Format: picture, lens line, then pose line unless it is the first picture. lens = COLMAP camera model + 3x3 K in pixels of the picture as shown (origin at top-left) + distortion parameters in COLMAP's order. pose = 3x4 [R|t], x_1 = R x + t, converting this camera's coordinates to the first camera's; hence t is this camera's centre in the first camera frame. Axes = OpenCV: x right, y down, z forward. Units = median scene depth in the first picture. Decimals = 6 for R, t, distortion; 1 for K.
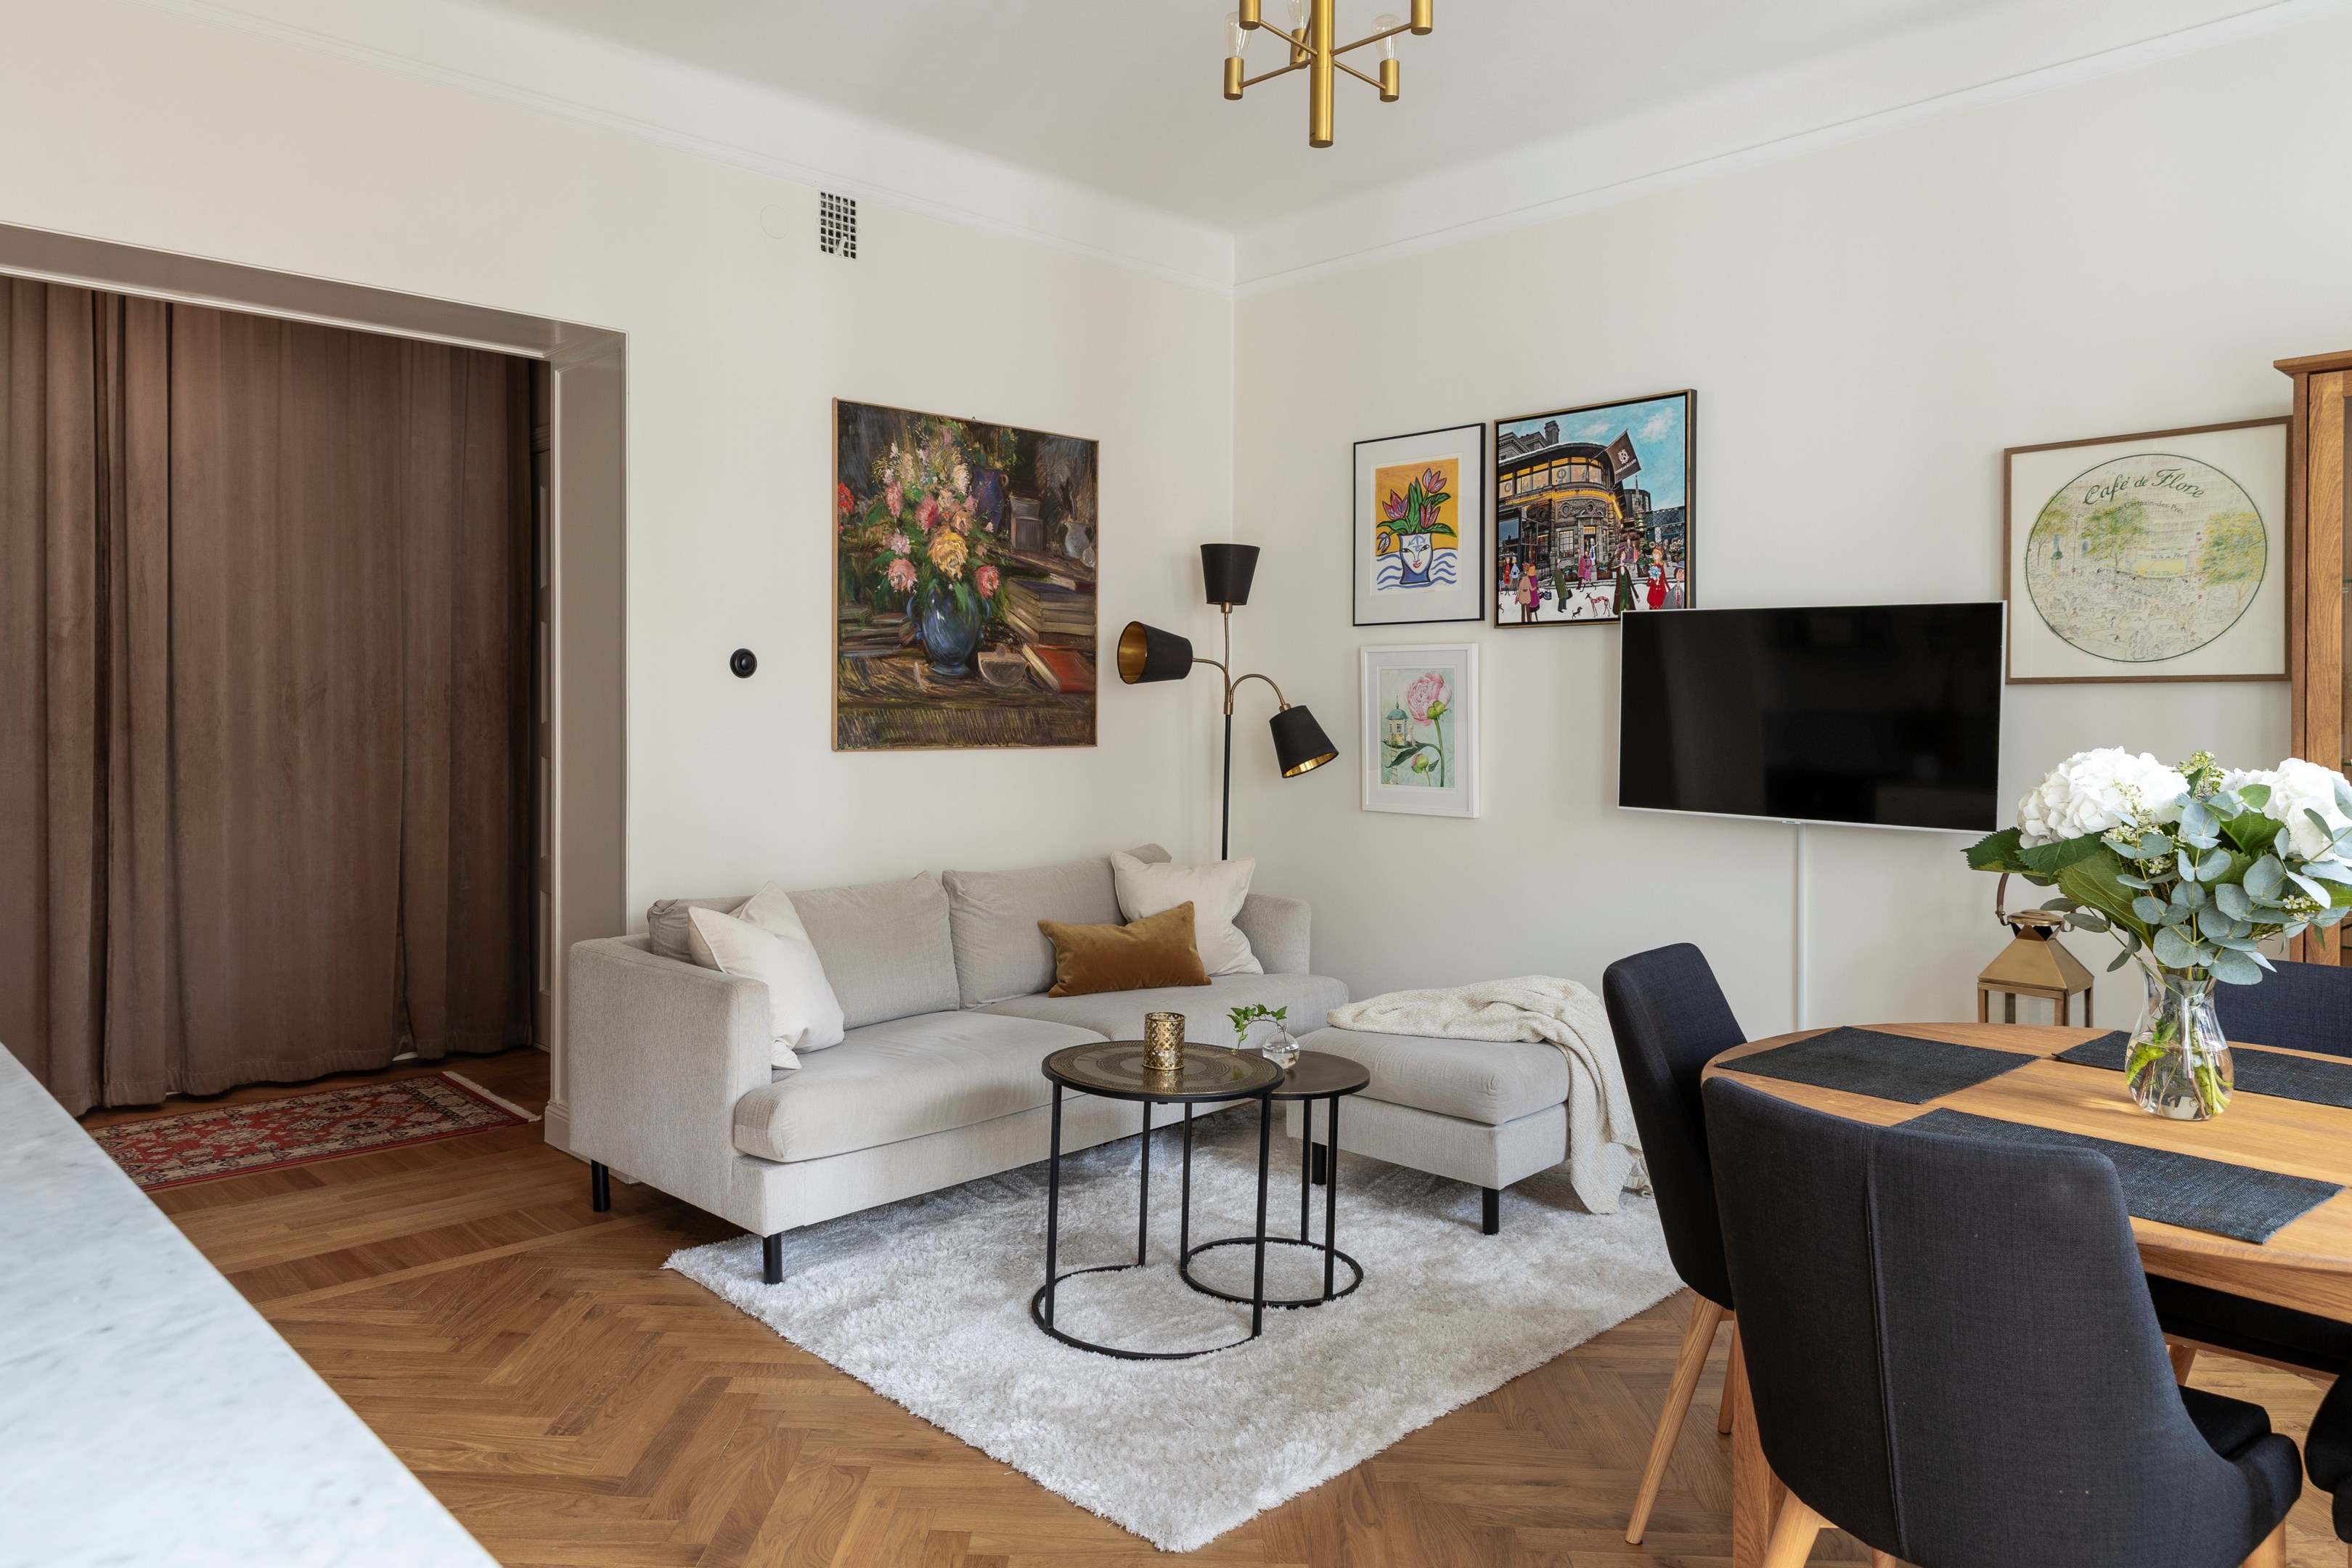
lens RADIAL K [[1607.7, 0, 1165.9], [0, 1607.7, 748.3], [0, 0, 1]] dist [0.056540, 0.004285]
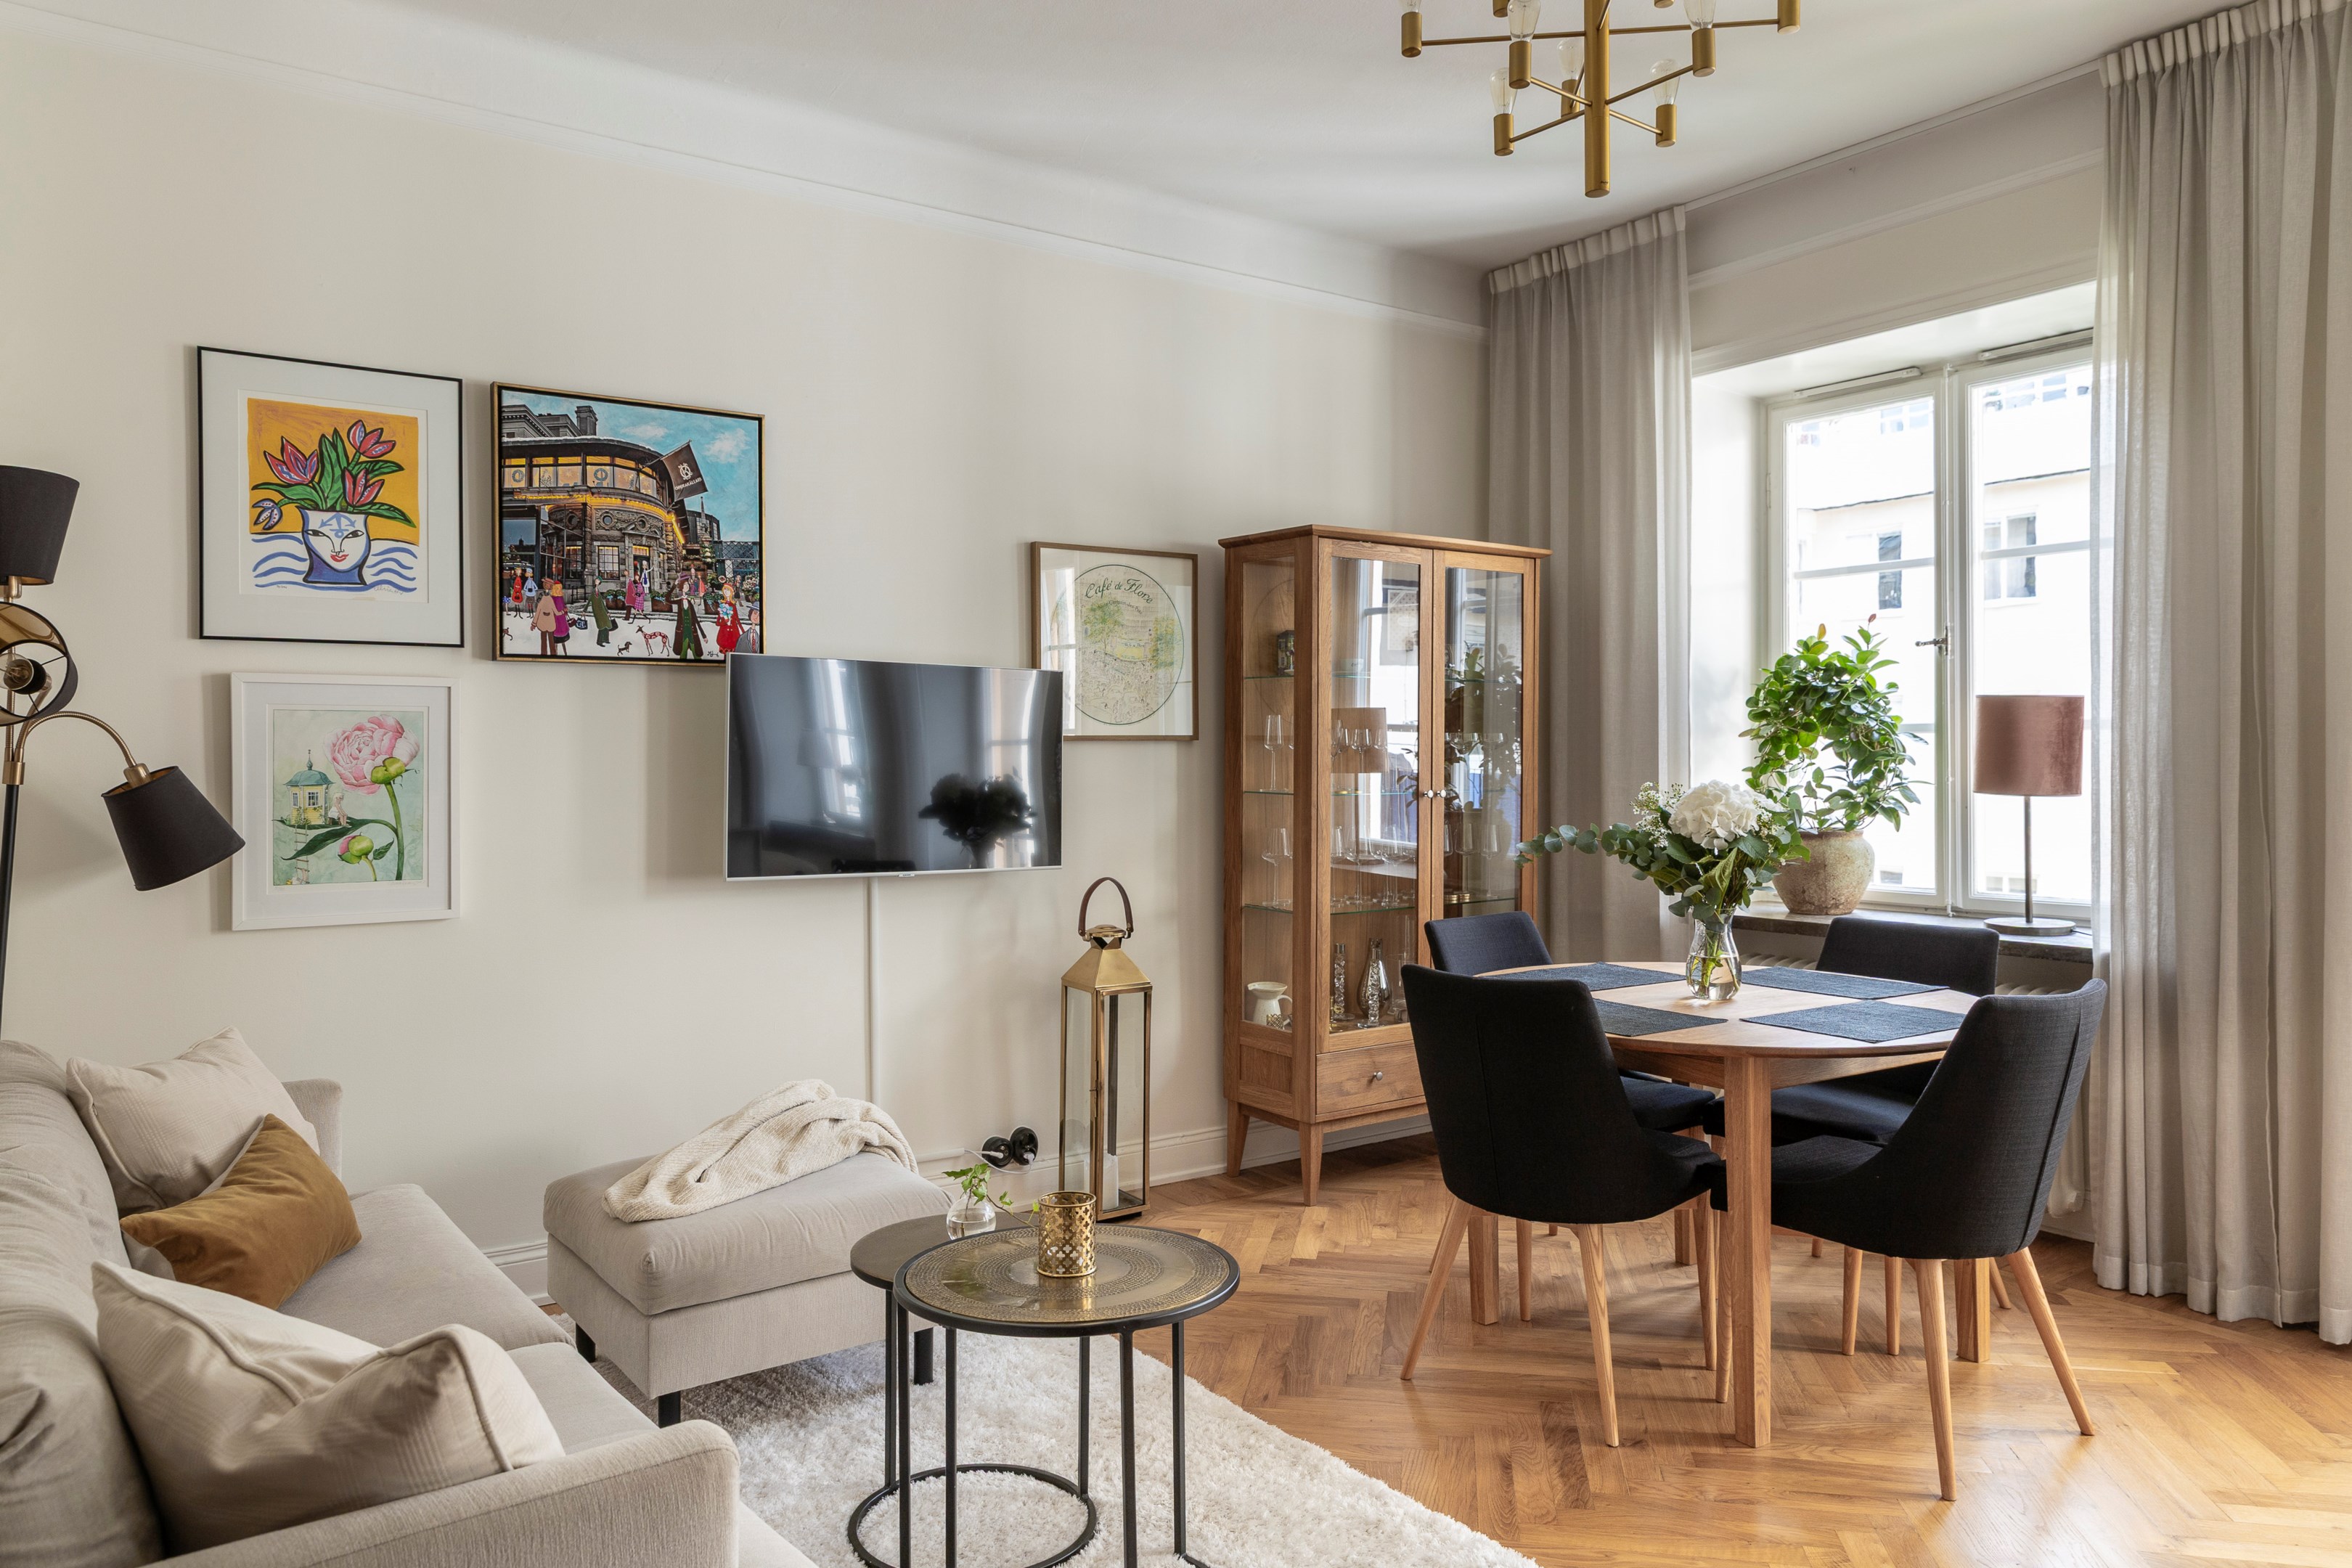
lens RADIAL K [[1607.7, 0, 1165.9], [0, 1607.7, 748.3], [0, 0, 1]] dist [0.056540, 0.004285]
pose [[0.164511, 0.000203, 0.986375, -0.505112], [0.030584, 0.999518, -0.005306, -0.020785], [-0.985901, 0.031041, 0.164425, 0.593893]]
